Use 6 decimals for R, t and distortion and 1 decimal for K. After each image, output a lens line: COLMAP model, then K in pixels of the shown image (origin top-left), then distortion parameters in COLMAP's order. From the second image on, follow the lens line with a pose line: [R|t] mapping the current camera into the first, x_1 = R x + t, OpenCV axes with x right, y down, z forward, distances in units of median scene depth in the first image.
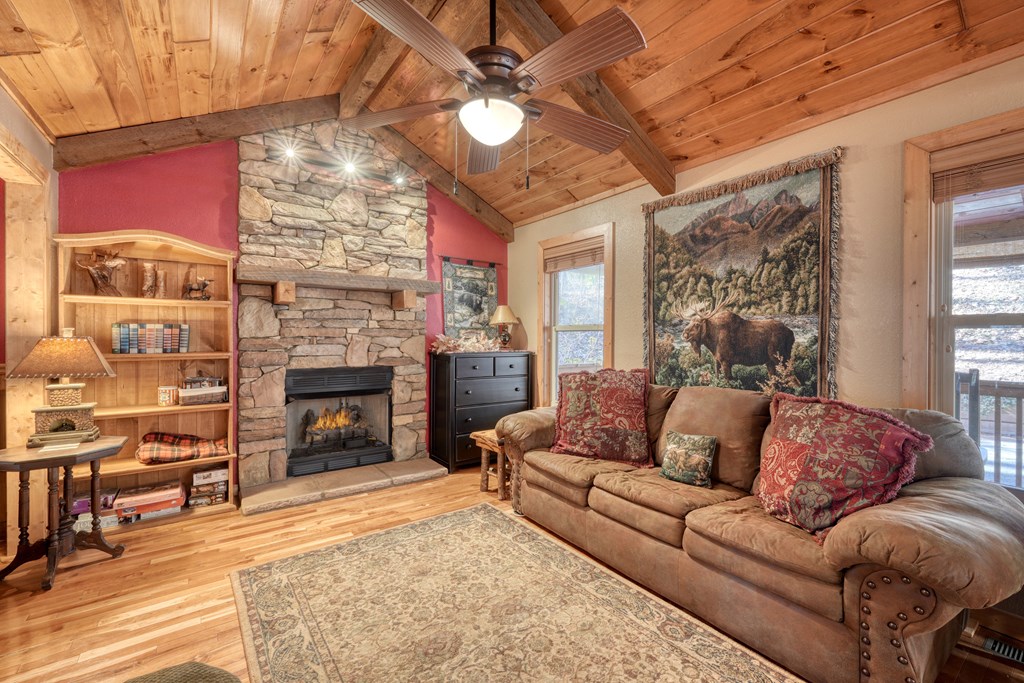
lens RADIAL K [[433.2, 0, 513.7], [0, 433.2, 339.3], [0, 0, 1]] dist [-0.007800, 0.005392]
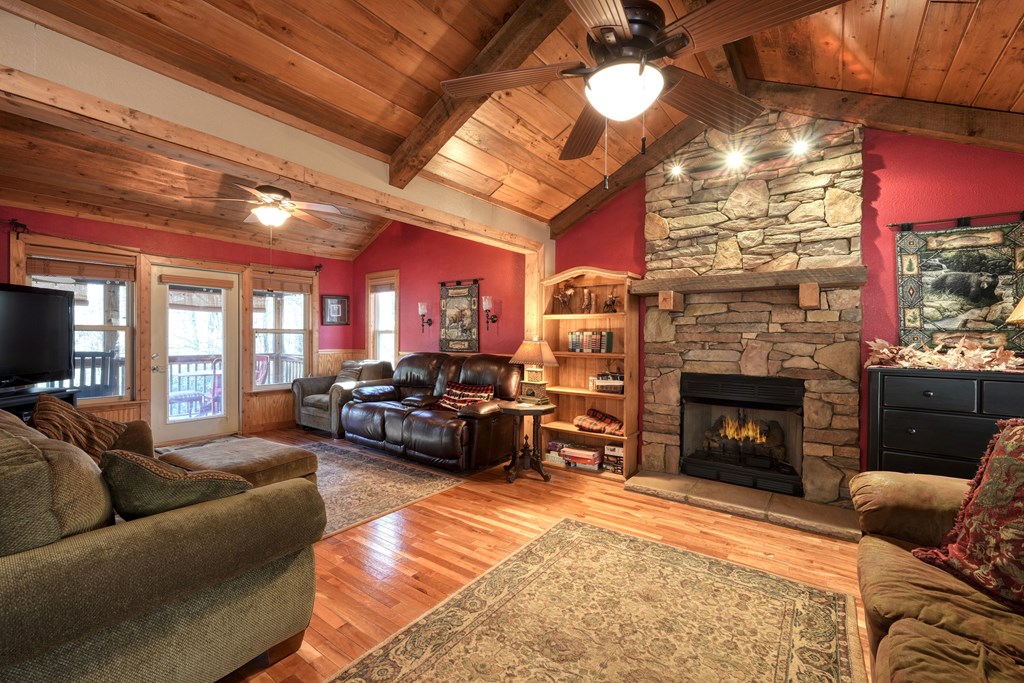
lens RADIAL K [[433.2, 0, 513.7], [0, 433.2, 339.3], [0, 0, 1]] dist [-0.007800, 0.005392]
pose [[0.307597, 0.001824, -0.951515, 0.361912], [-0.014382, 0.999893, -0.002733, -0.002752], [0.951408, 0.014525, 0.307590, 0.273302]]
